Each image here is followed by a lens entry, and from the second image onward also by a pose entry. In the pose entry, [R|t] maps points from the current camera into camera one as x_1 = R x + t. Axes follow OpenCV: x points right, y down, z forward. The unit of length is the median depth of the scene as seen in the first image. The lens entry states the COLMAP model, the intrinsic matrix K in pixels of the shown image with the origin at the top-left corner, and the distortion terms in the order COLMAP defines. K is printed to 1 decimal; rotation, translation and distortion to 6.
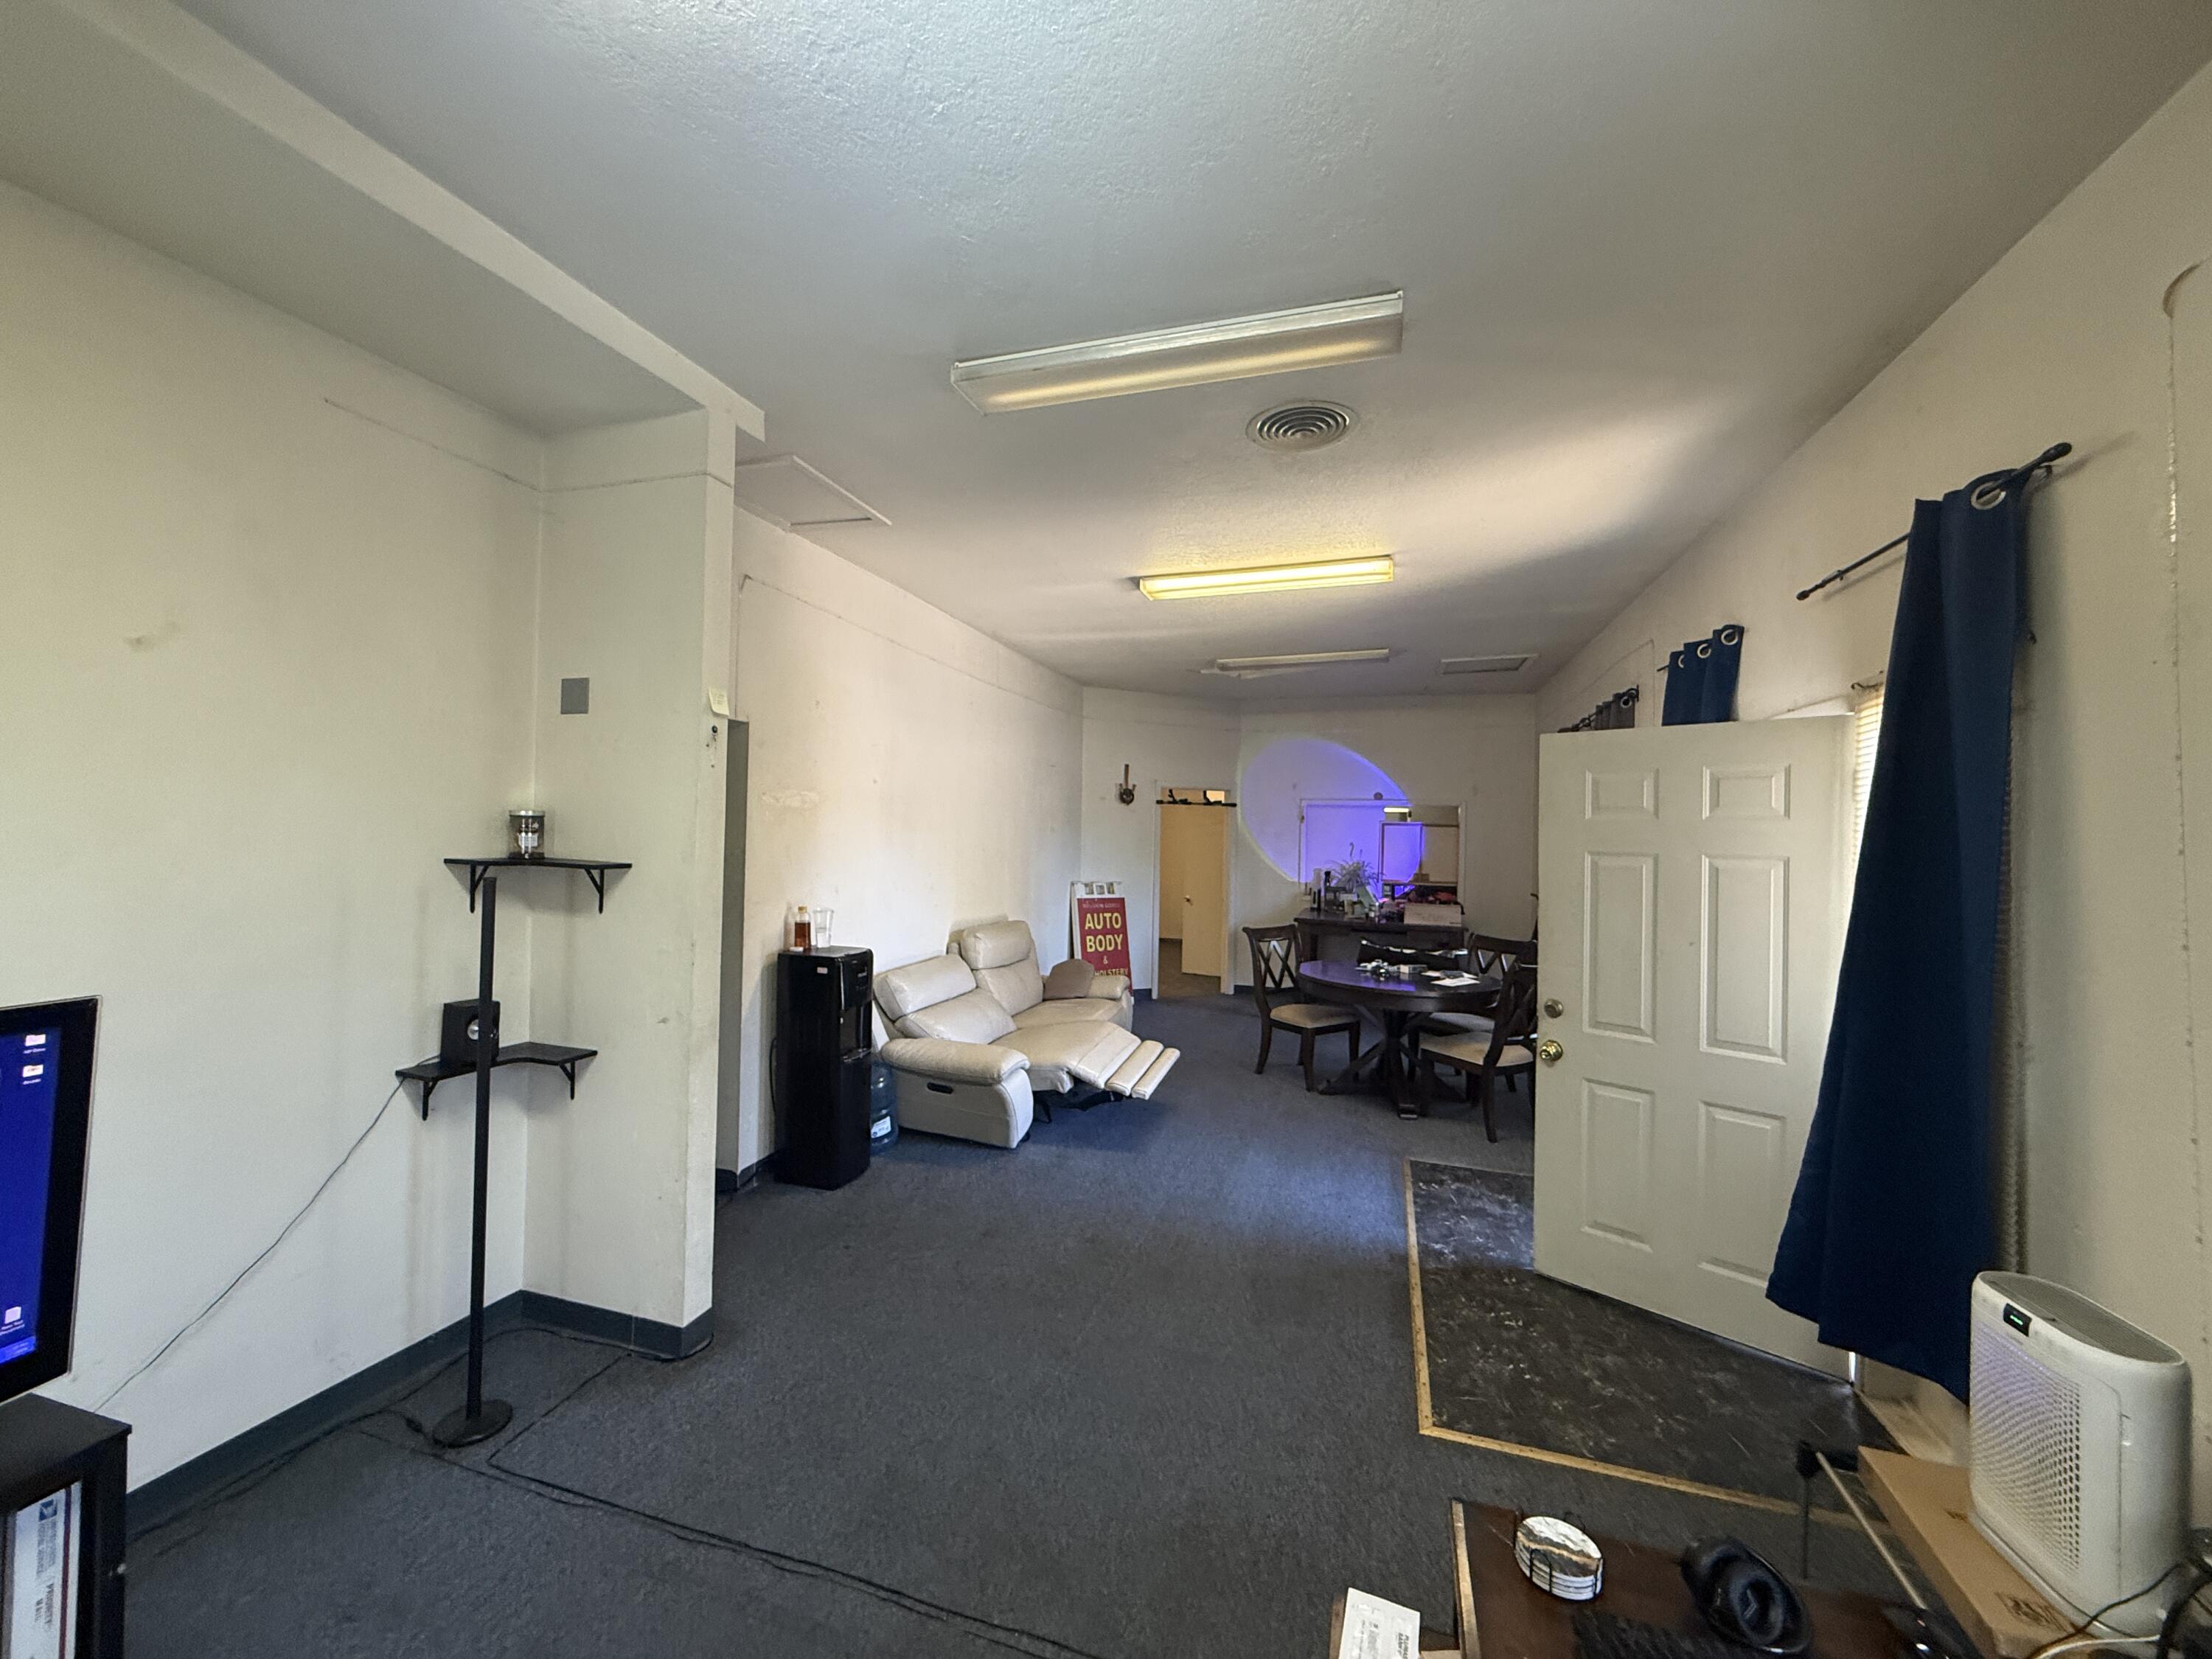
lens RADIAL K [[895.6, 0, 1107.7], [0, 895.6, 830.8], [0, 0, 1]] dist [-0.003984, 0.000073]
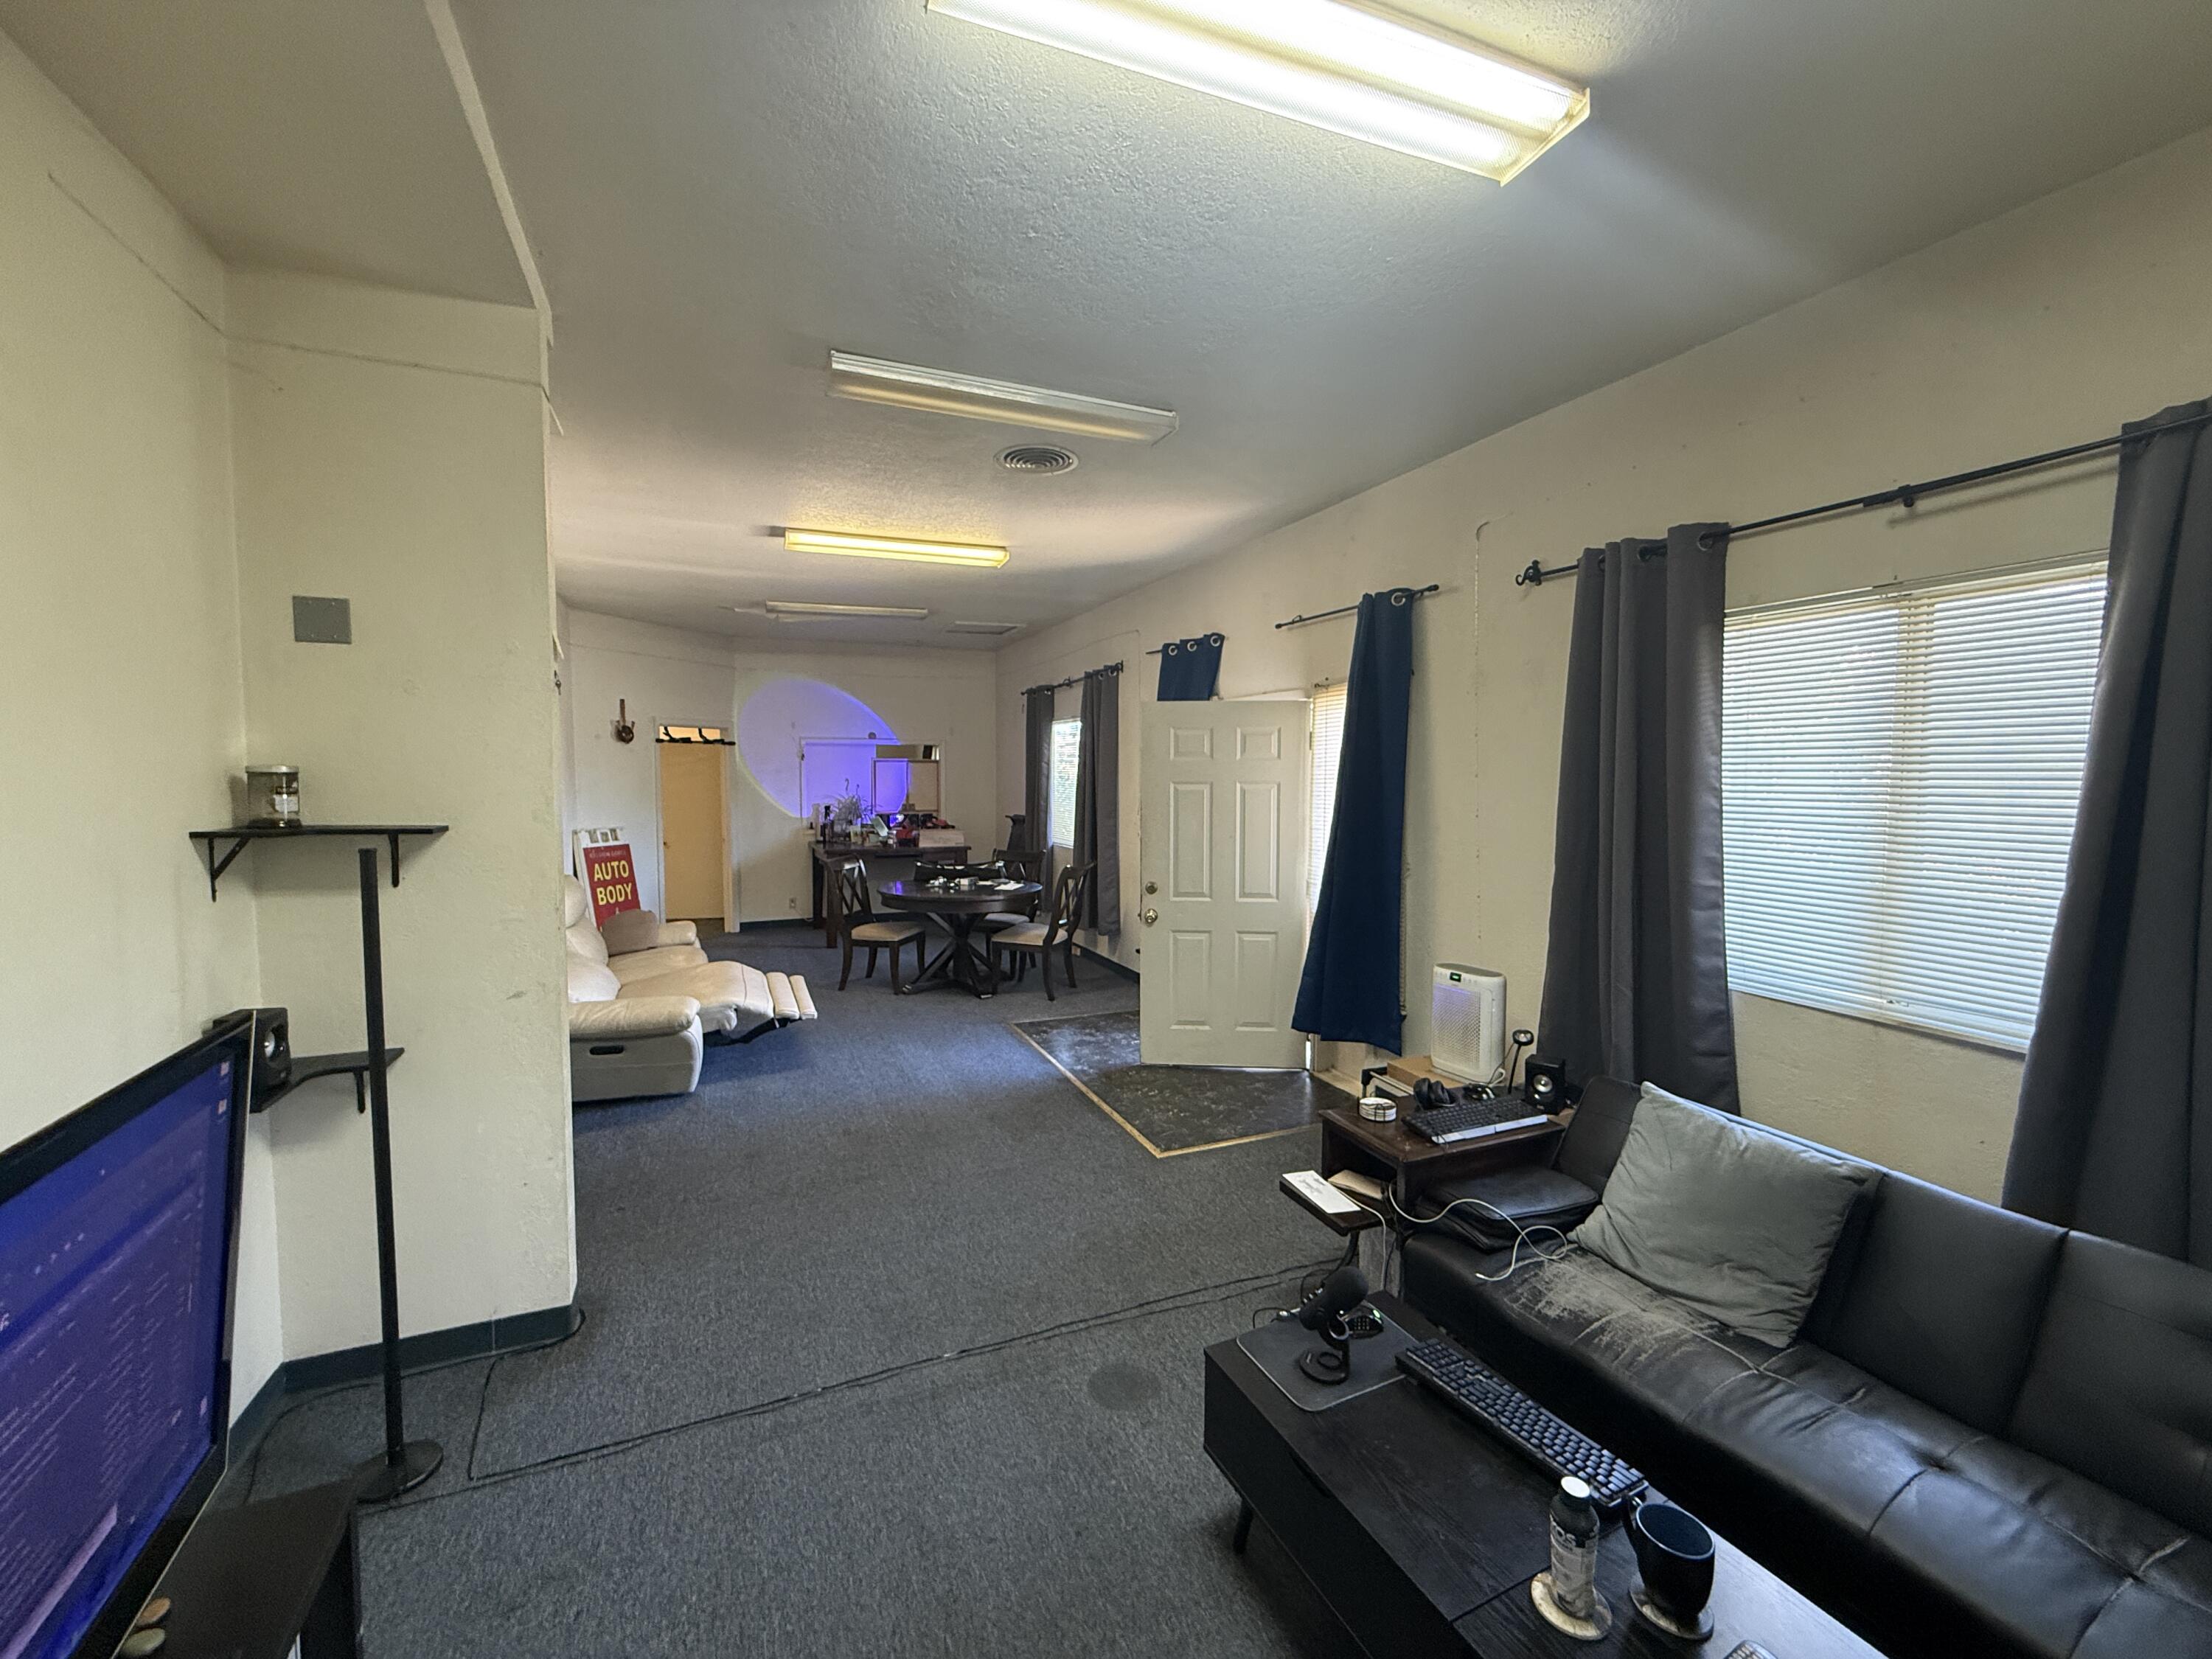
lens RADIAL K [[895.6, 0, 1110.3], [0, 895.6, 833.9], [0, 0, 1]] dist [-0.003984, 0.000073]
pose [[0.746939, -0.065299, 0.661678, -0.402201], [0.012834, 0.996396, 0.083844, -0.012744], [-0.664769, -0.054134, 0.745085, -0.045322]]
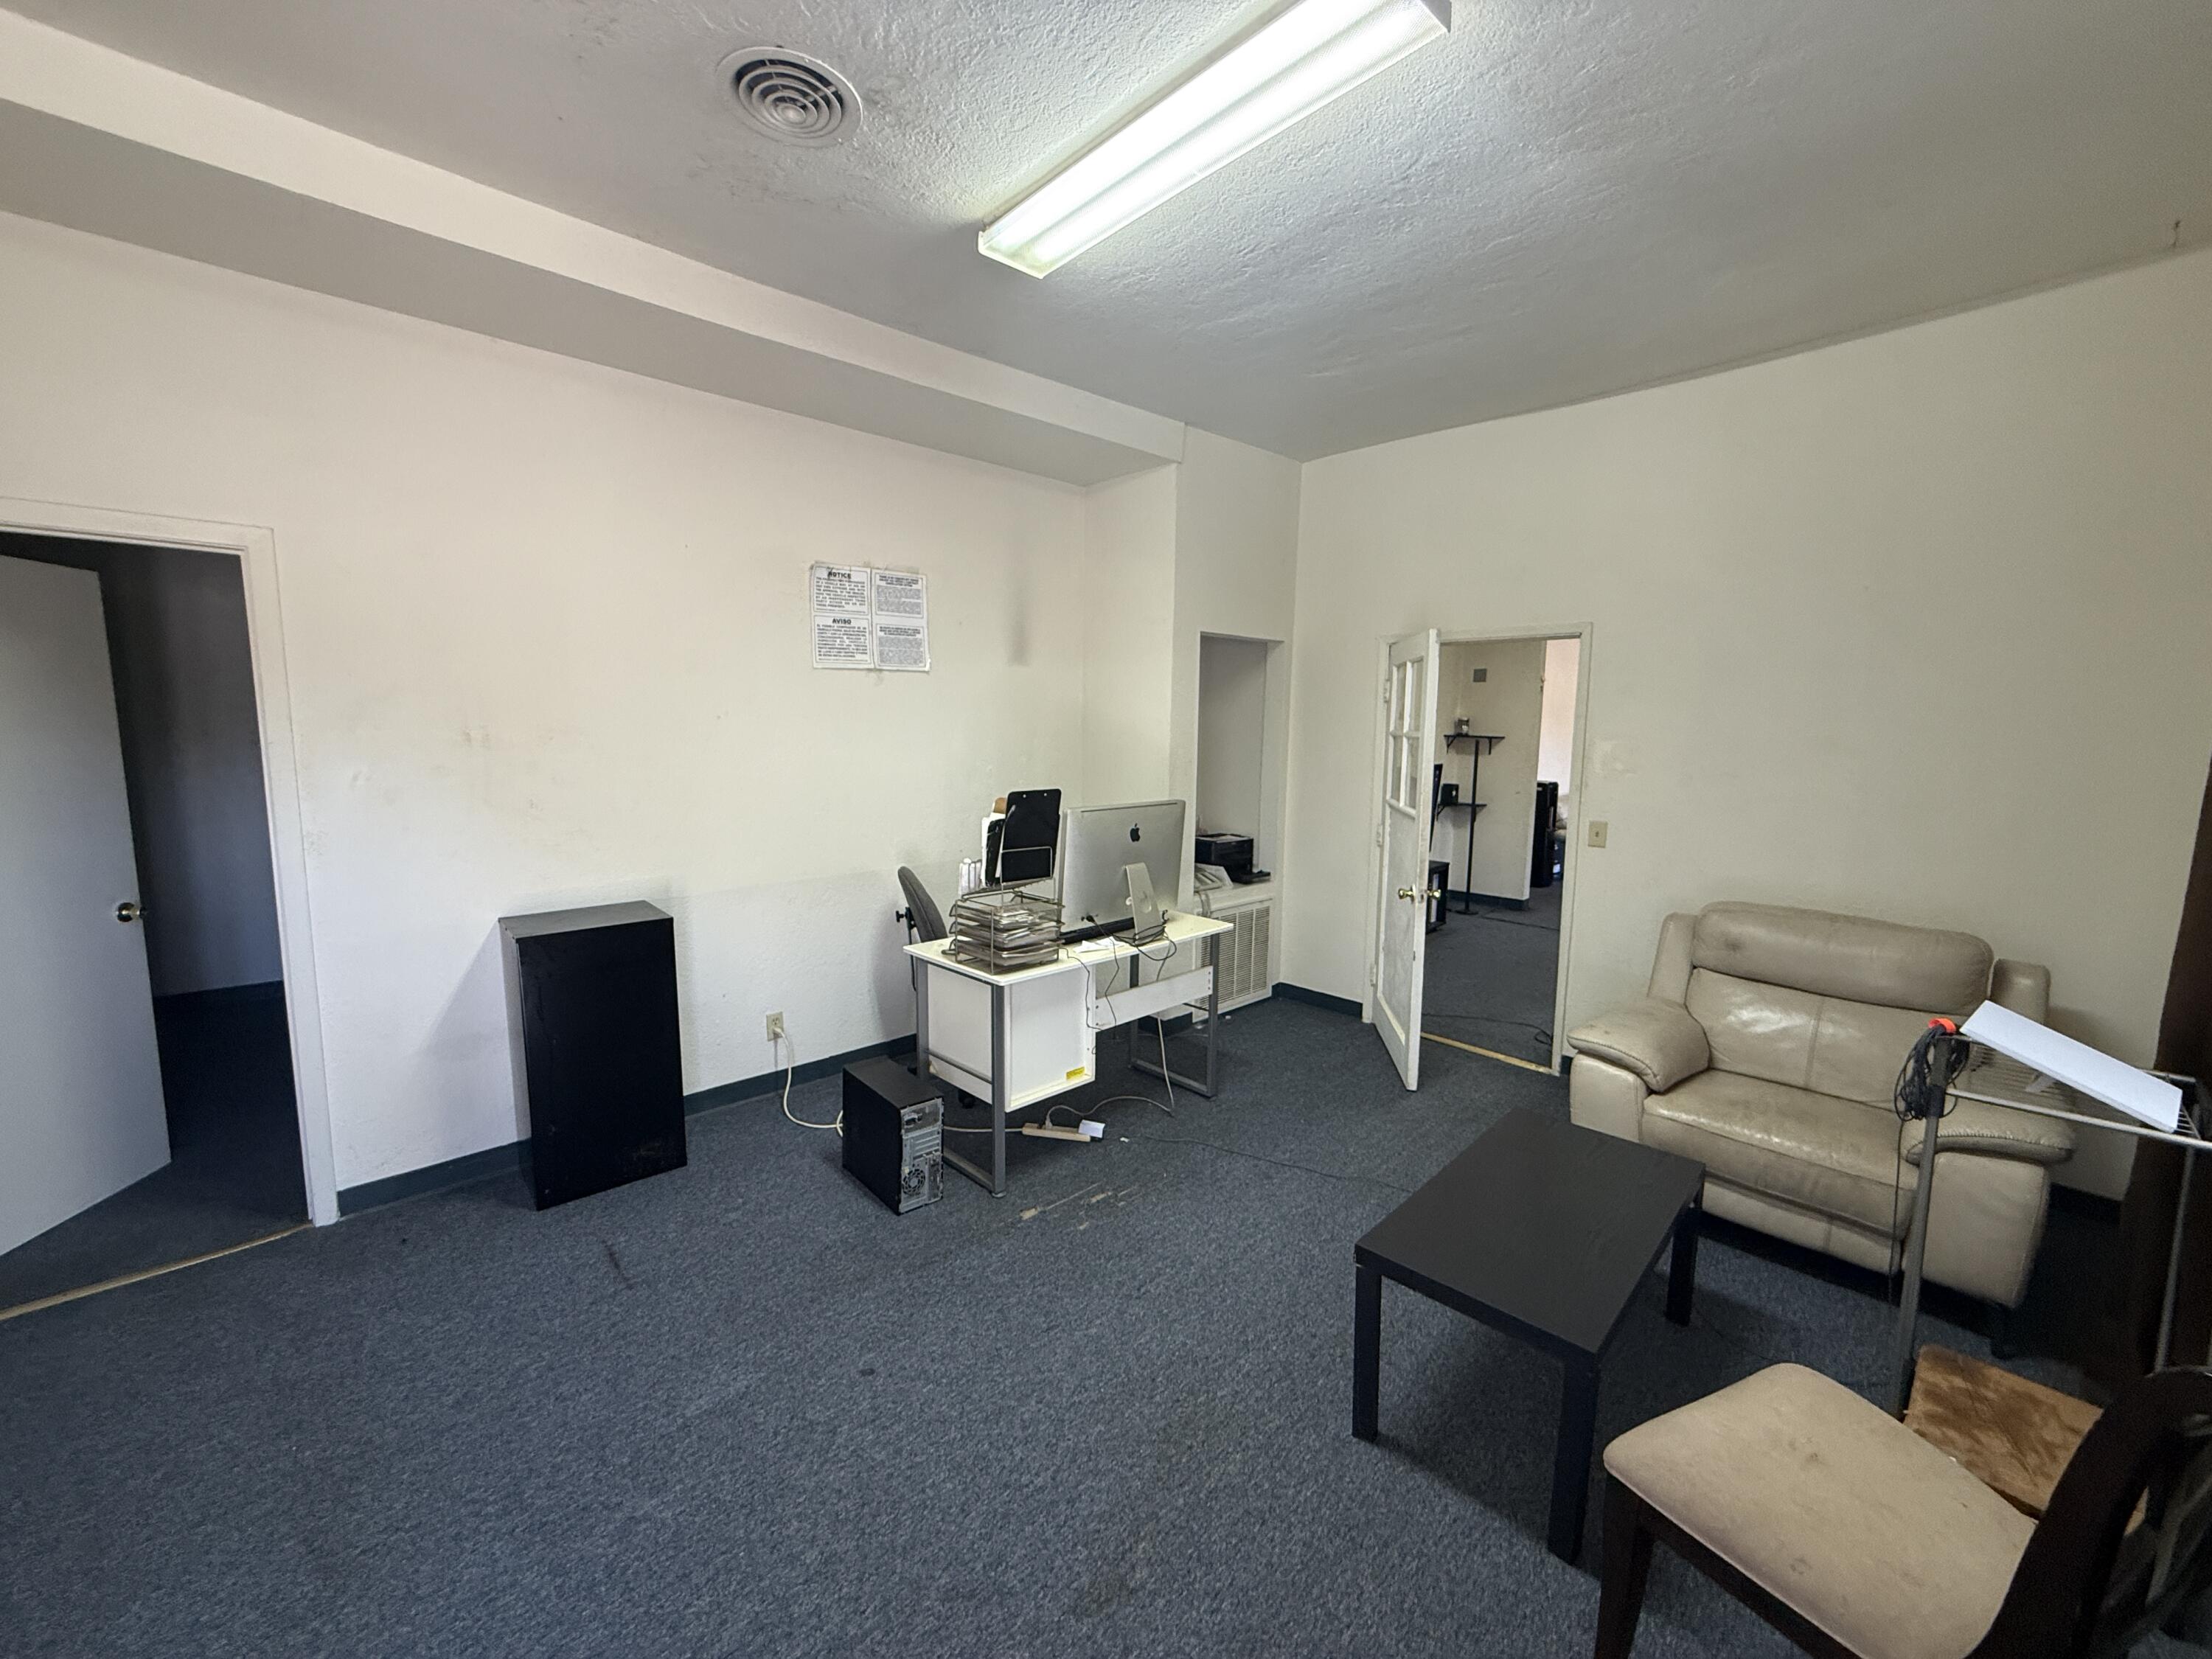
lens RADIAL K [[857.1, 0, 1096.7], [0, 857.1, 824.4], [0, 0, 1]] dist [0.001047, 0.000021]
pose [[0.888159, 0.038059, -0.457957, -0.275806], [0.019772, 0.992477, 0.120825, -0.025343], [0.459111, -0.116366, 0.880725, -1.263995]]
